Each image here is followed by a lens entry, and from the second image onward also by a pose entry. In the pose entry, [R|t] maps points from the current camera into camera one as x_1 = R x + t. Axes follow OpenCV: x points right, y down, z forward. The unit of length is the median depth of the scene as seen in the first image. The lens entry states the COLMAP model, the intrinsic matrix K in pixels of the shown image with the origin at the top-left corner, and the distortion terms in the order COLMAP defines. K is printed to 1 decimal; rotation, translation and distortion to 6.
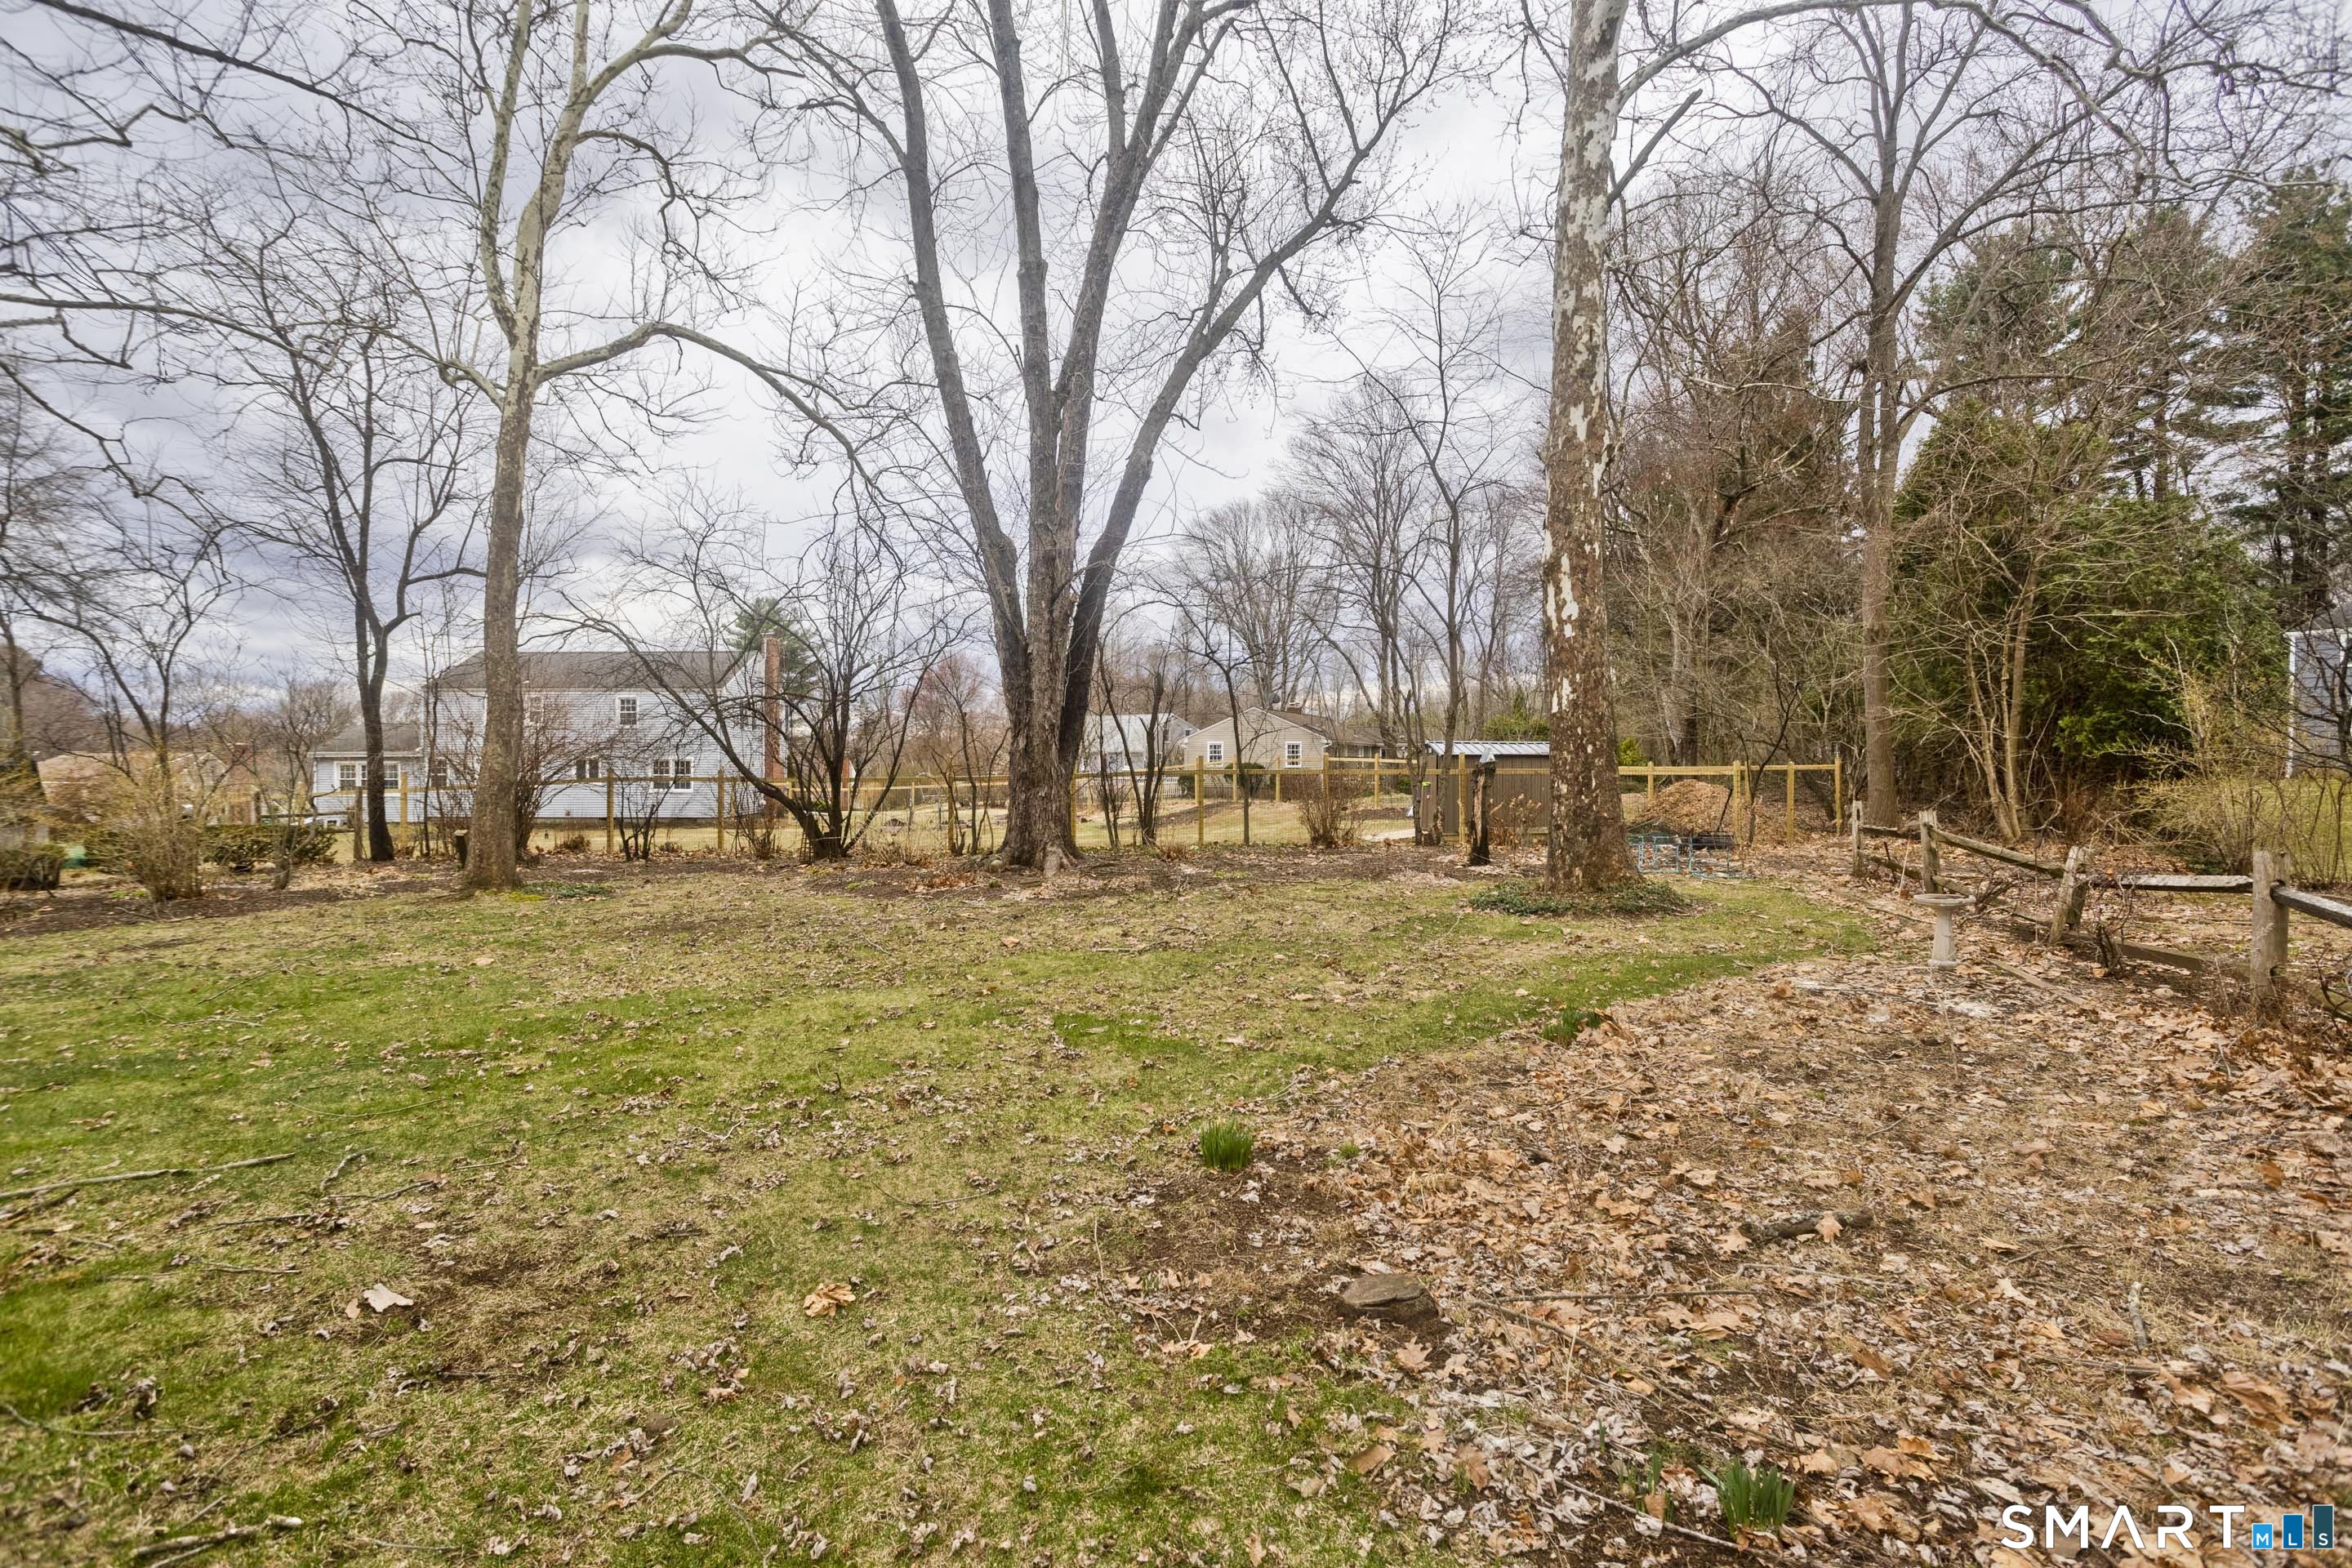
lens RADIAL K [[1160.0, 0, 1173.5], [0, 1160.0, 768.2], [0, 0, 1]] dist [-0.050924, 0.033180]
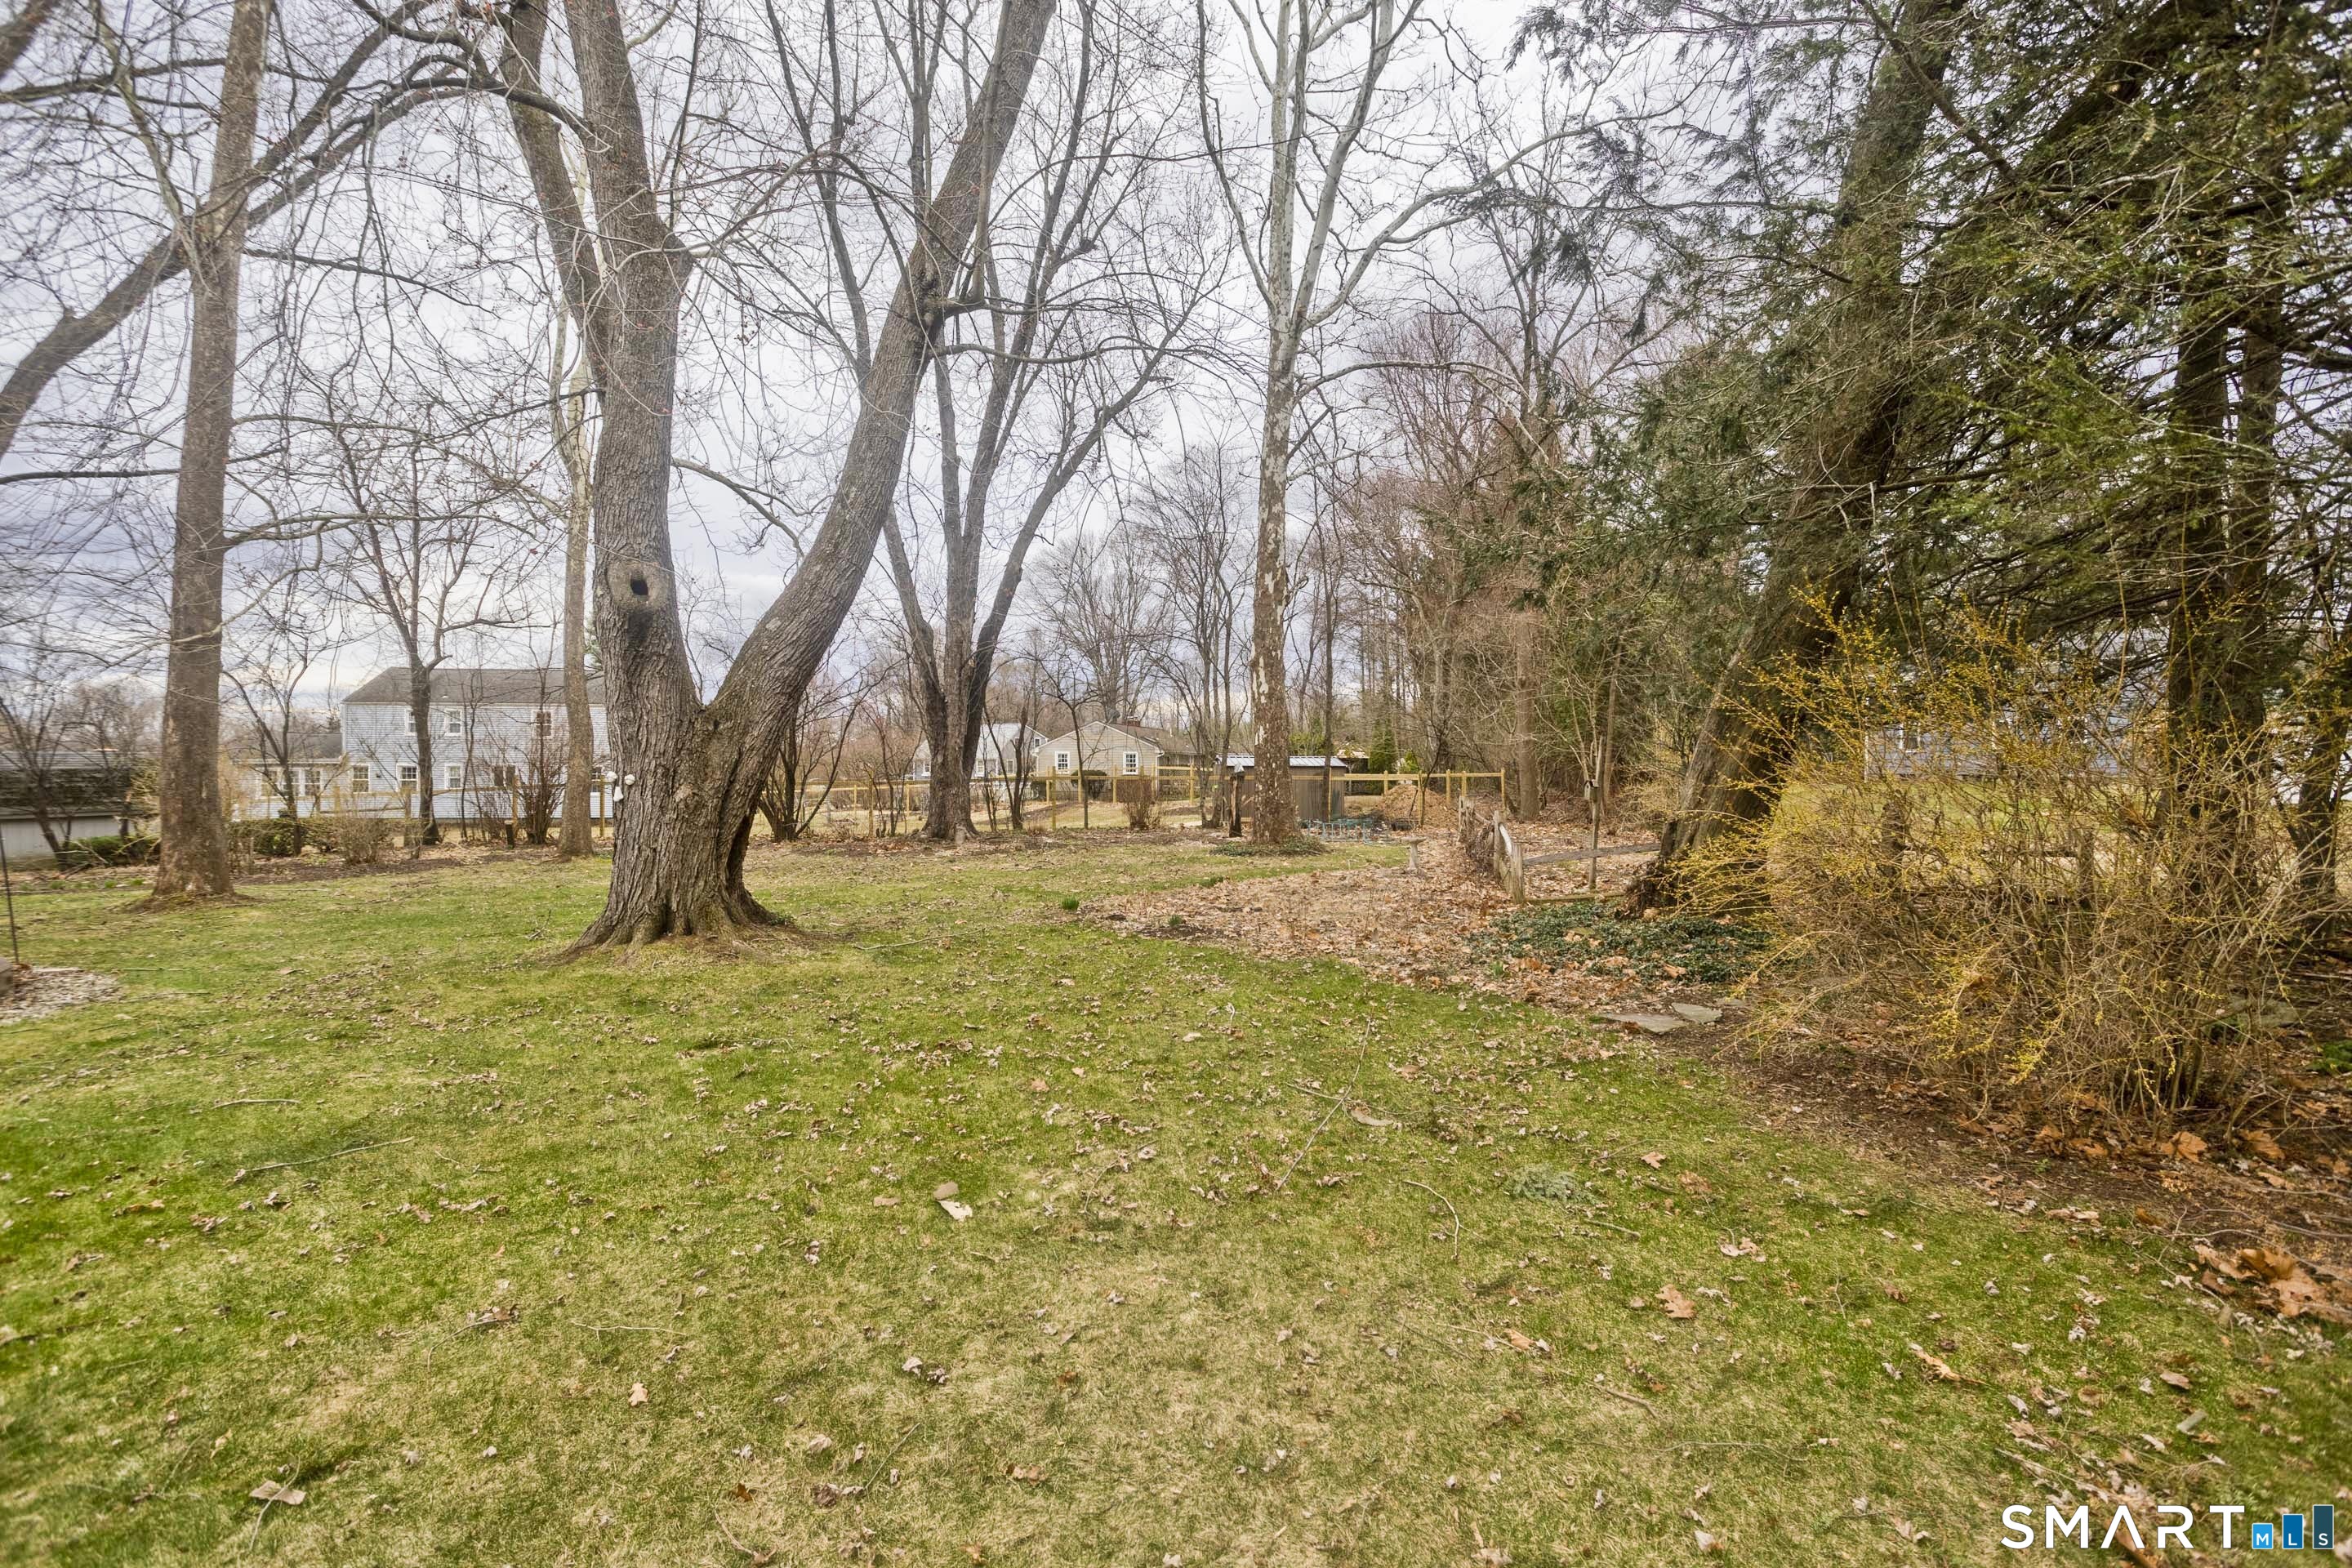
lens RADIAL K [[1160.0, 0, 1173.5], [0, 1160.0, 768.2], [0, 0, 1]] dist [-0.050924, 0.033180]
pose [[0.991242, 0.001332, 0.132048, -0.019744], [-0.000643, 0.999986, -0.005263, -0.001422], [-0.132054, 0.005132, 0.991229, -0.446961]]
